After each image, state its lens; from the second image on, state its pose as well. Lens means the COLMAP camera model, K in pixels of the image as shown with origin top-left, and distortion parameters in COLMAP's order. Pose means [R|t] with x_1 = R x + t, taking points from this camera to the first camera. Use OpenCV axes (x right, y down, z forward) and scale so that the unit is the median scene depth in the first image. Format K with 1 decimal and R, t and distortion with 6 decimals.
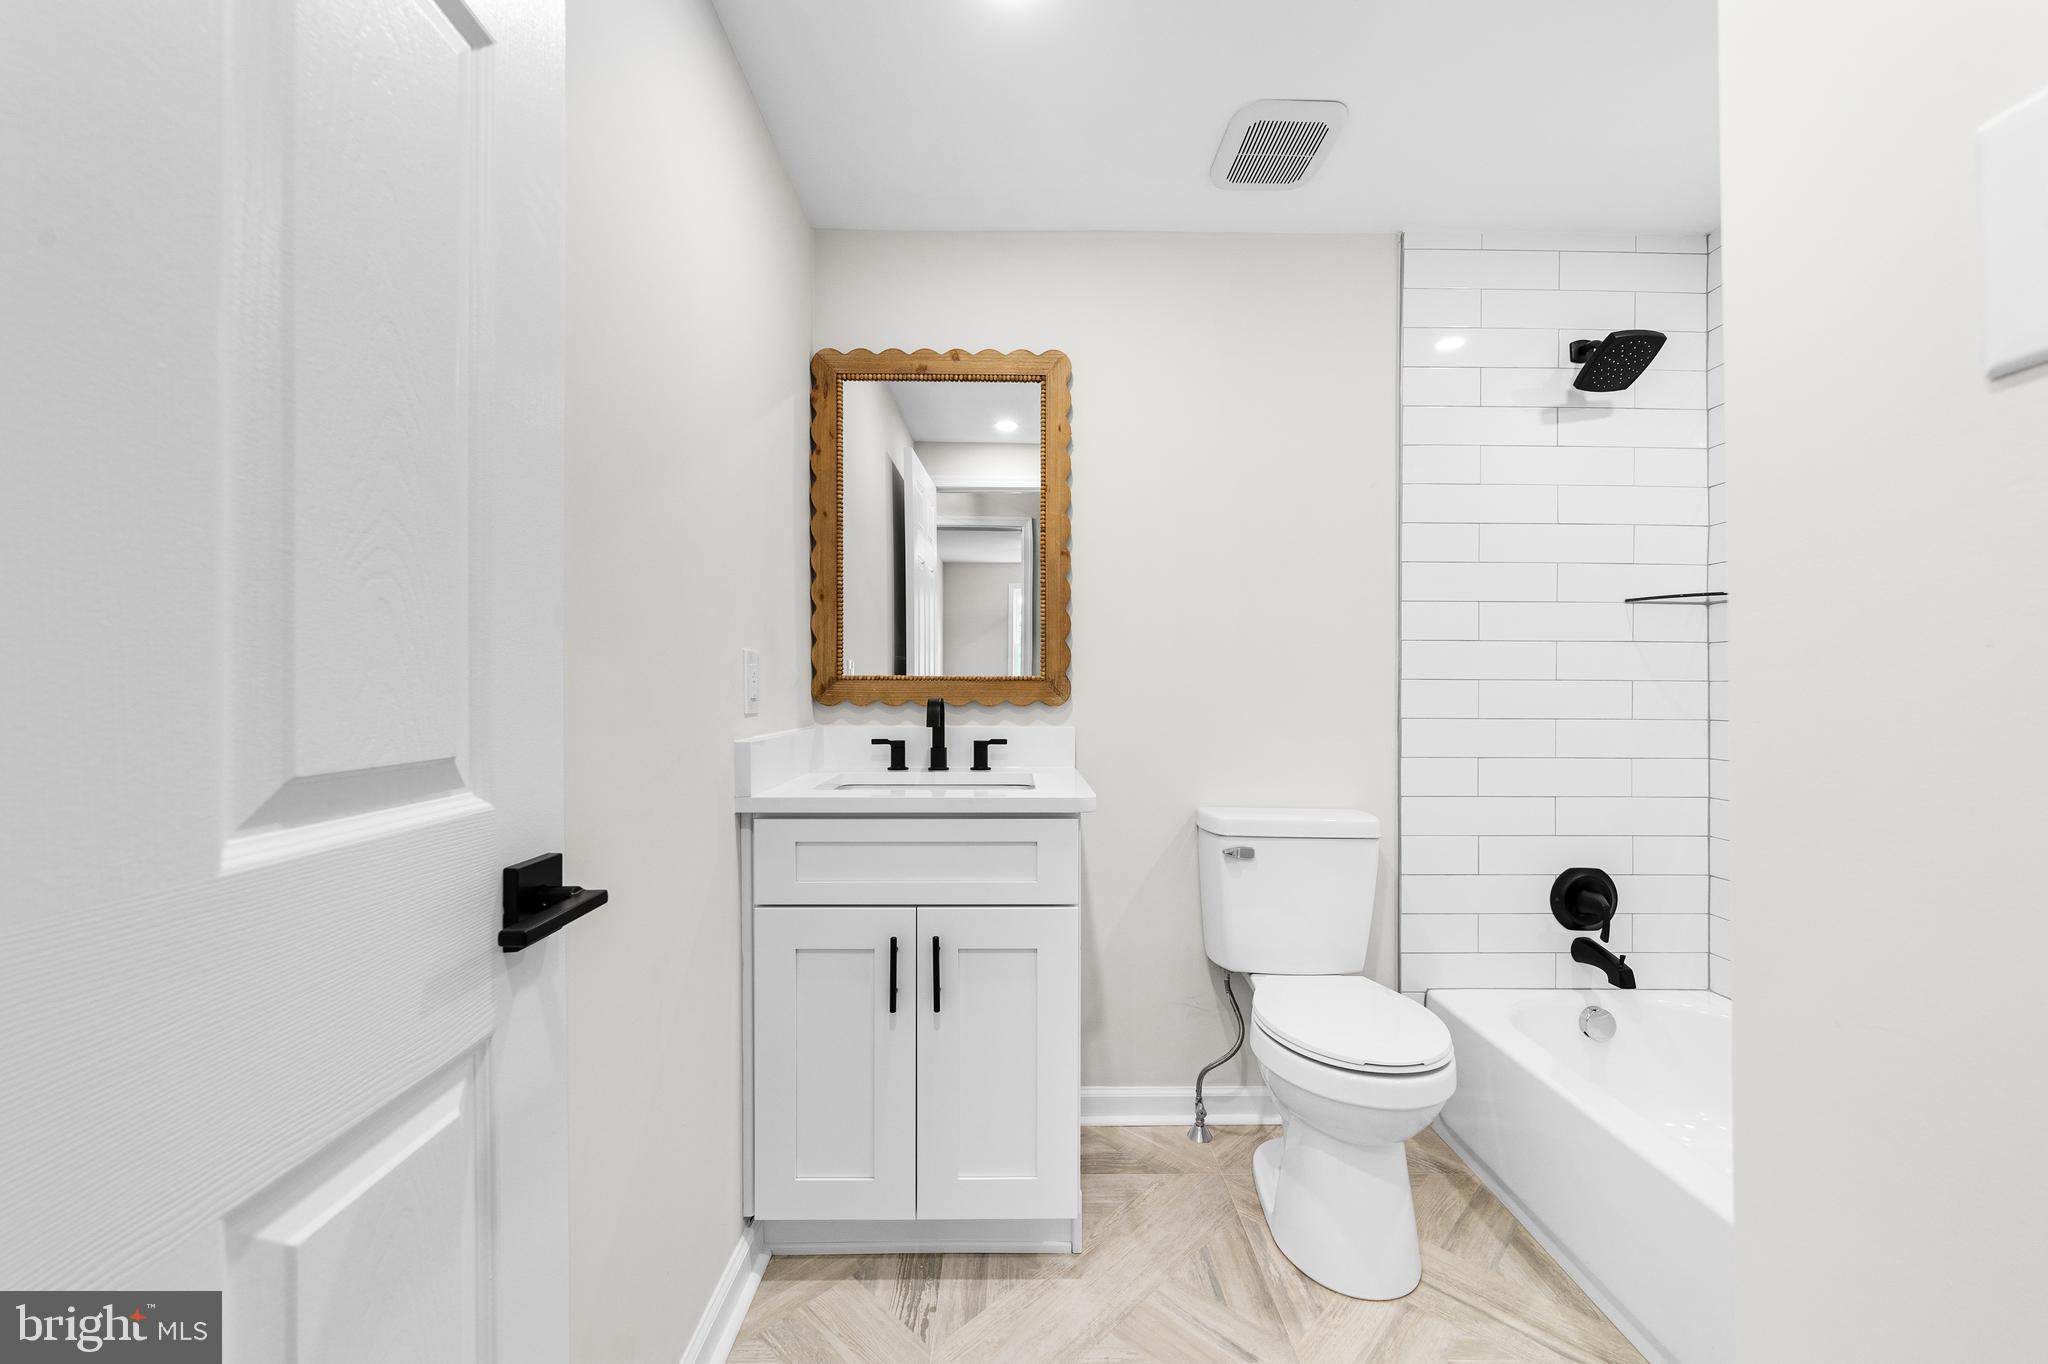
lens RADIAL K [[824.0, 0, 1024.0], [0, 824.0, 681.7], [0, 0, 1]] dist [0.000573, -0.000017]
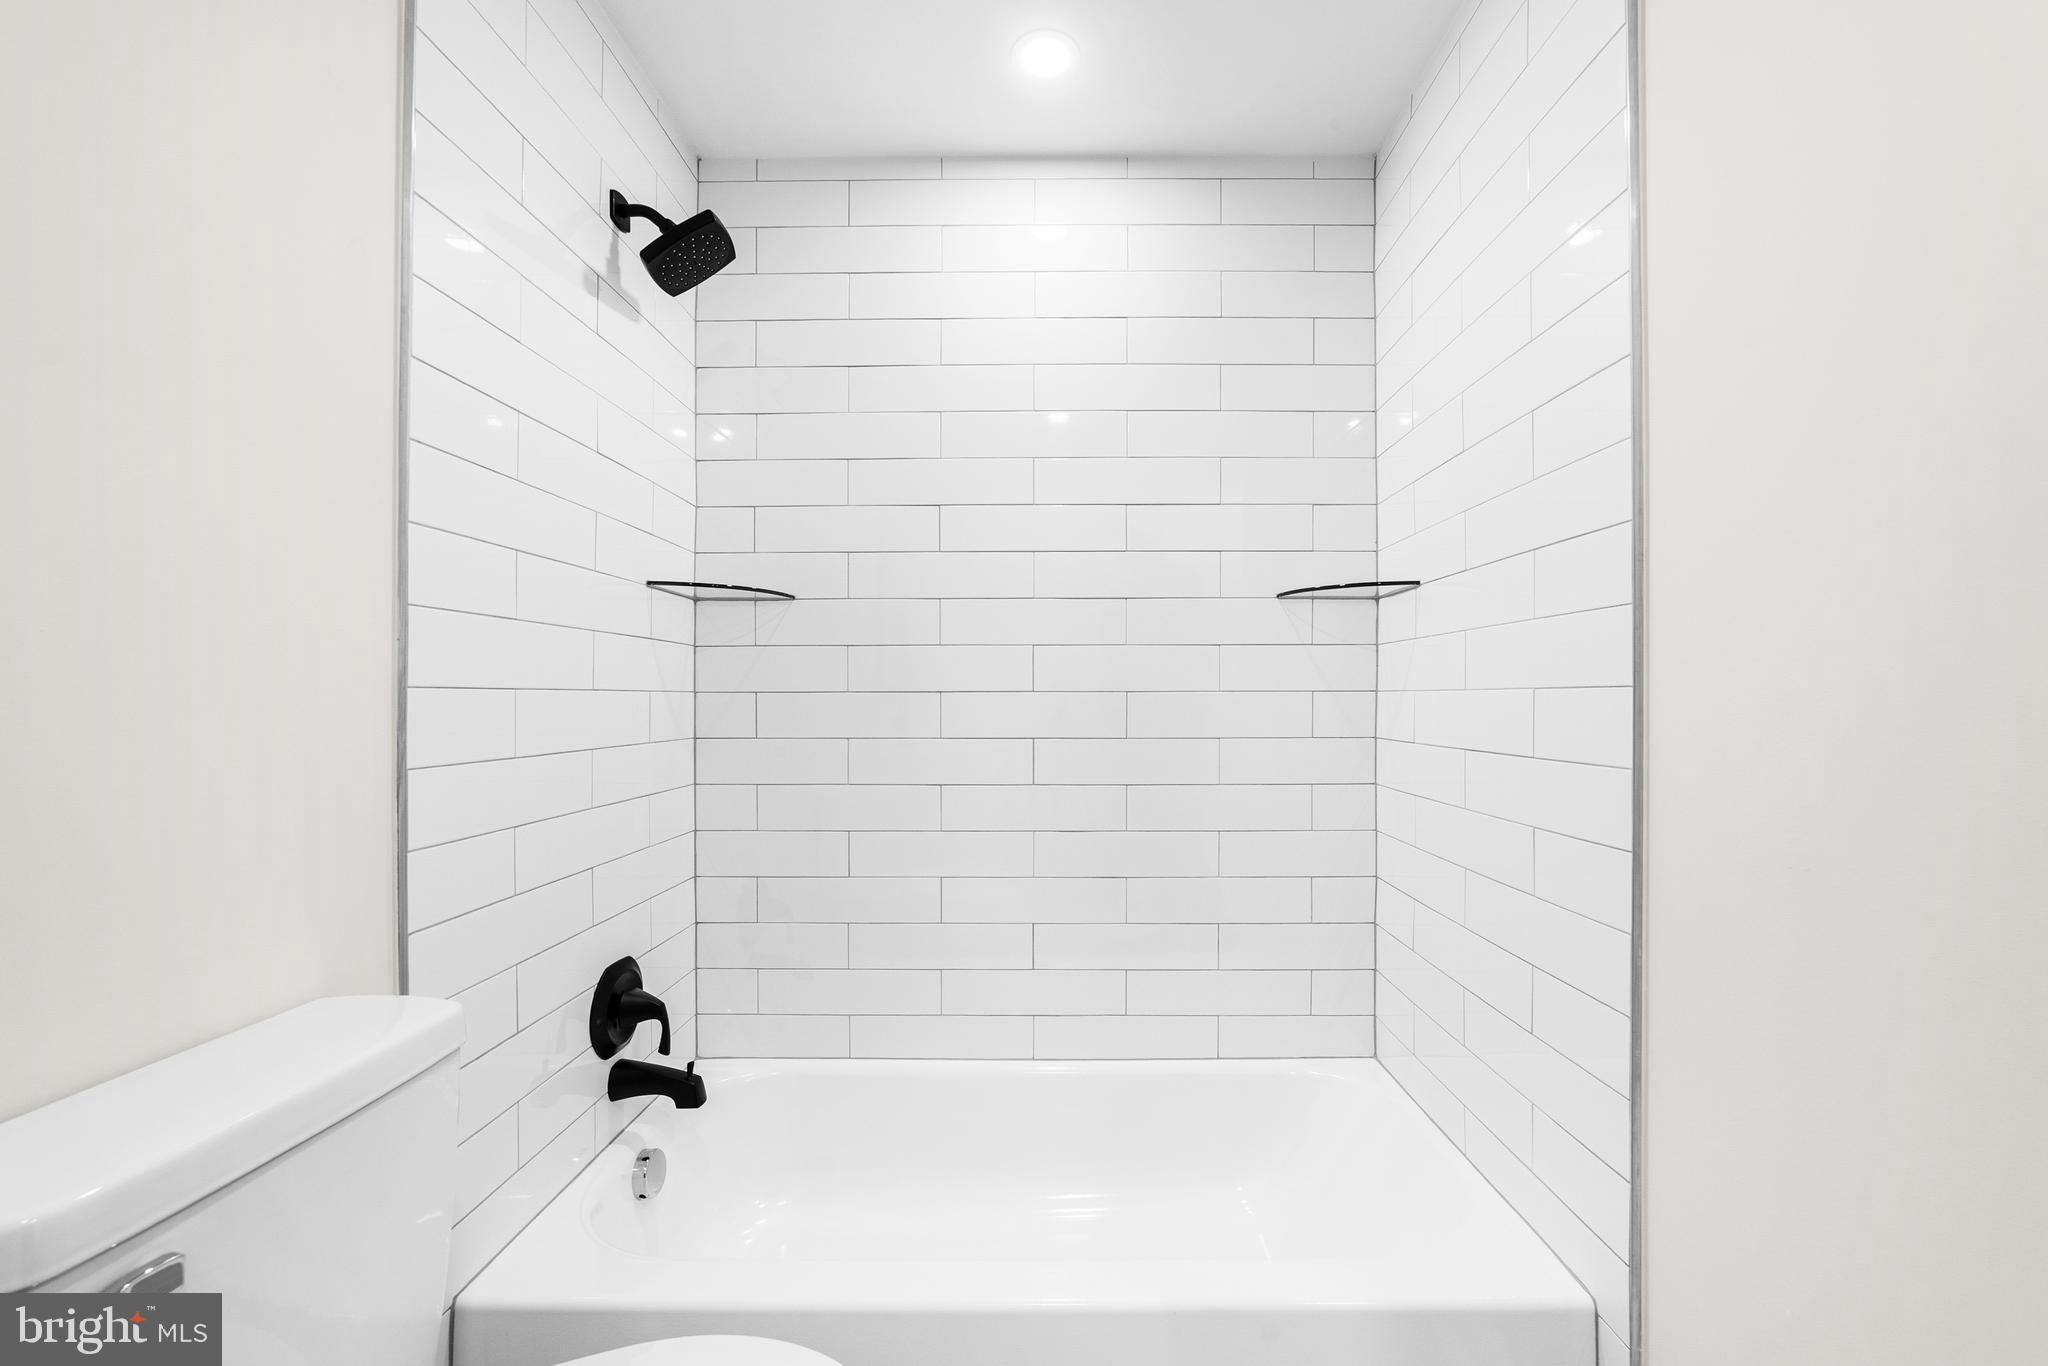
lens RADIAL K [[824.0, 0, 1027.8], [0, 824.0, 693.1], [0, 0, 1]] dist [0.000573, -0.000017]
pose [[0.020384, -0.000867, 0.999792, -0.005125], [-0.001221, 0.999999, 0.000892, -0.000042], [-0.999791, -0.001239, 0.020383, 0.649677]]
